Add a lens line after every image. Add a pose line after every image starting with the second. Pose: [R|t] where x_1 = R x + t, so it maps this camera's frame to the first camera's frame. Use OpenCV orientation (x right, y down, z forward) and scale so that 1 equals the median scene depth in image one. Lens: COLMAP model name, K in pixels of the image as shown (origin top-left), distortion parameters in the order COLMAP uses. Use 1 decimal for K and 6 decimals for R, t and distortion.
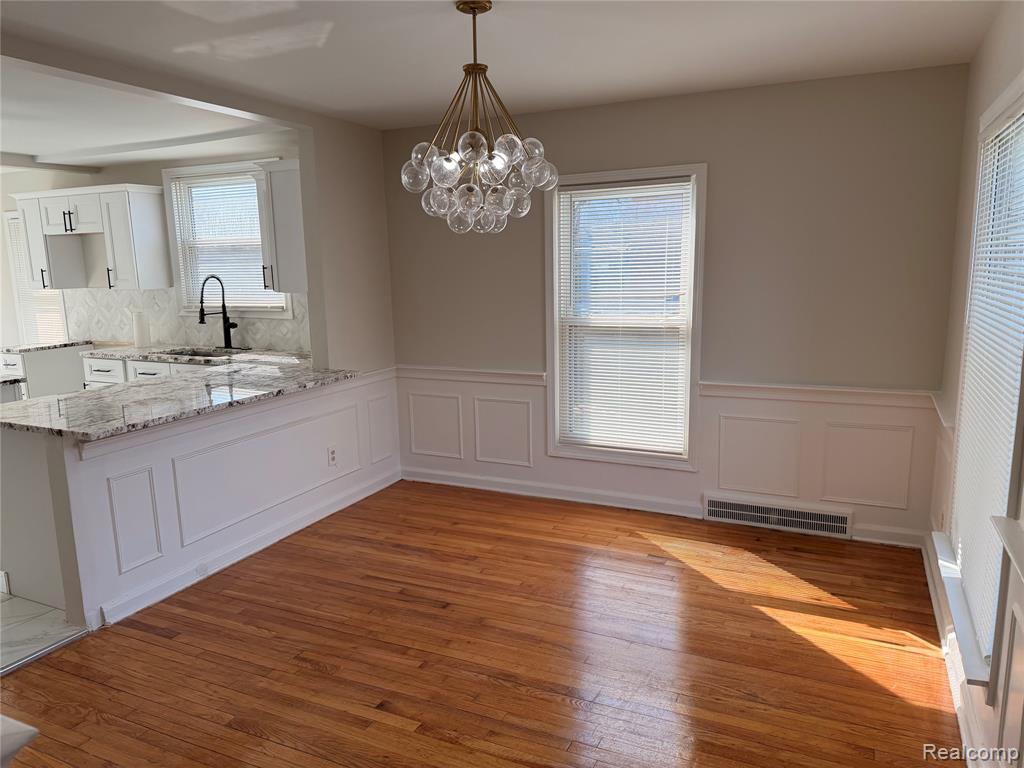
lens RADIAL K [[711.0, 0, 515.8], [0, 711.0, 383.3], [0, 0, 1]] dist [0.074293, -0.100487]
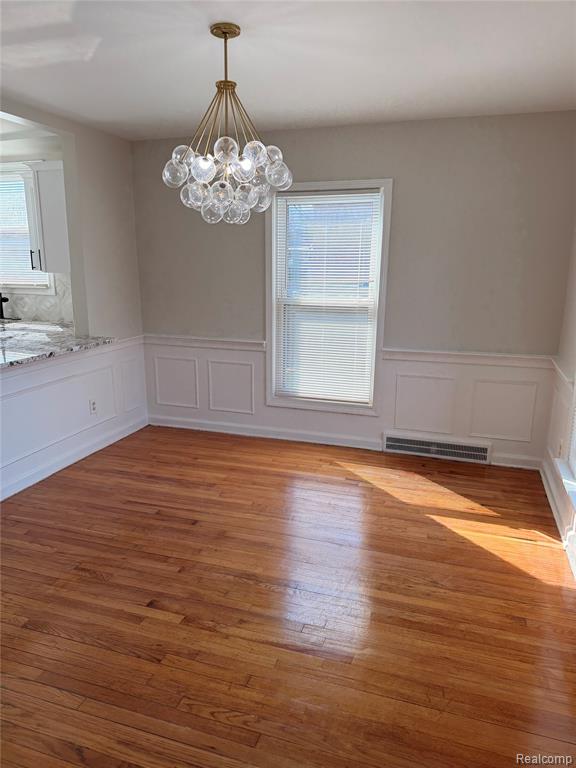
lens RADIAL K [[533.3, 0, 288.0], [0, 533.3, 384.0], [0, 0, 1]] dist [0.074293, -0.100487]
pose [[0.992857, -0.001092, 0.119306, -0.036546], [-0.006302, 0.998082, 0.061581, 0.003450], [-0.119145, -0.061893, 0.990946, 0.037619]]
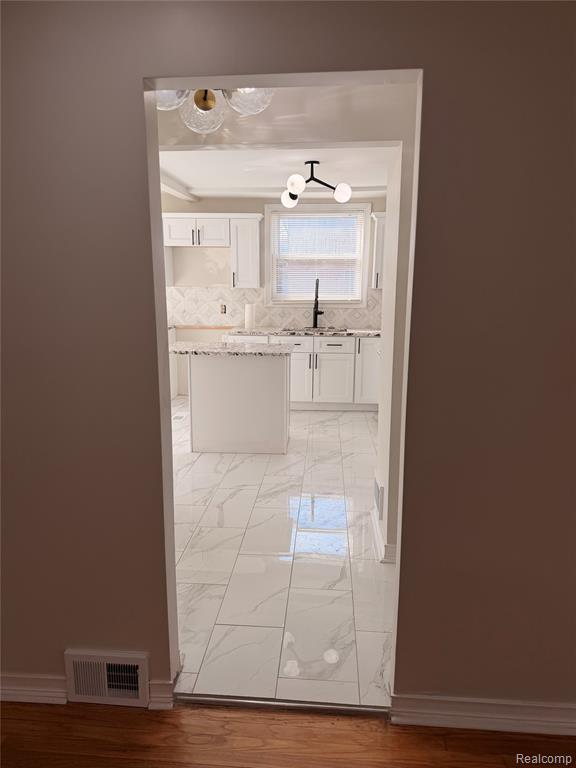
lens RADIAL K [[533.3, 0, 288.0], [0, 533.3, 384.0], [0, 0, 1]] dist [0.074293, -0.100487]
pose [[0.936812, -0.041157, 0.347405, -1.203123], [0.033032, 0.999025, 0.029282, 0.048877], [-0.348272, -0.015956, 0.937258, -0.053261]]
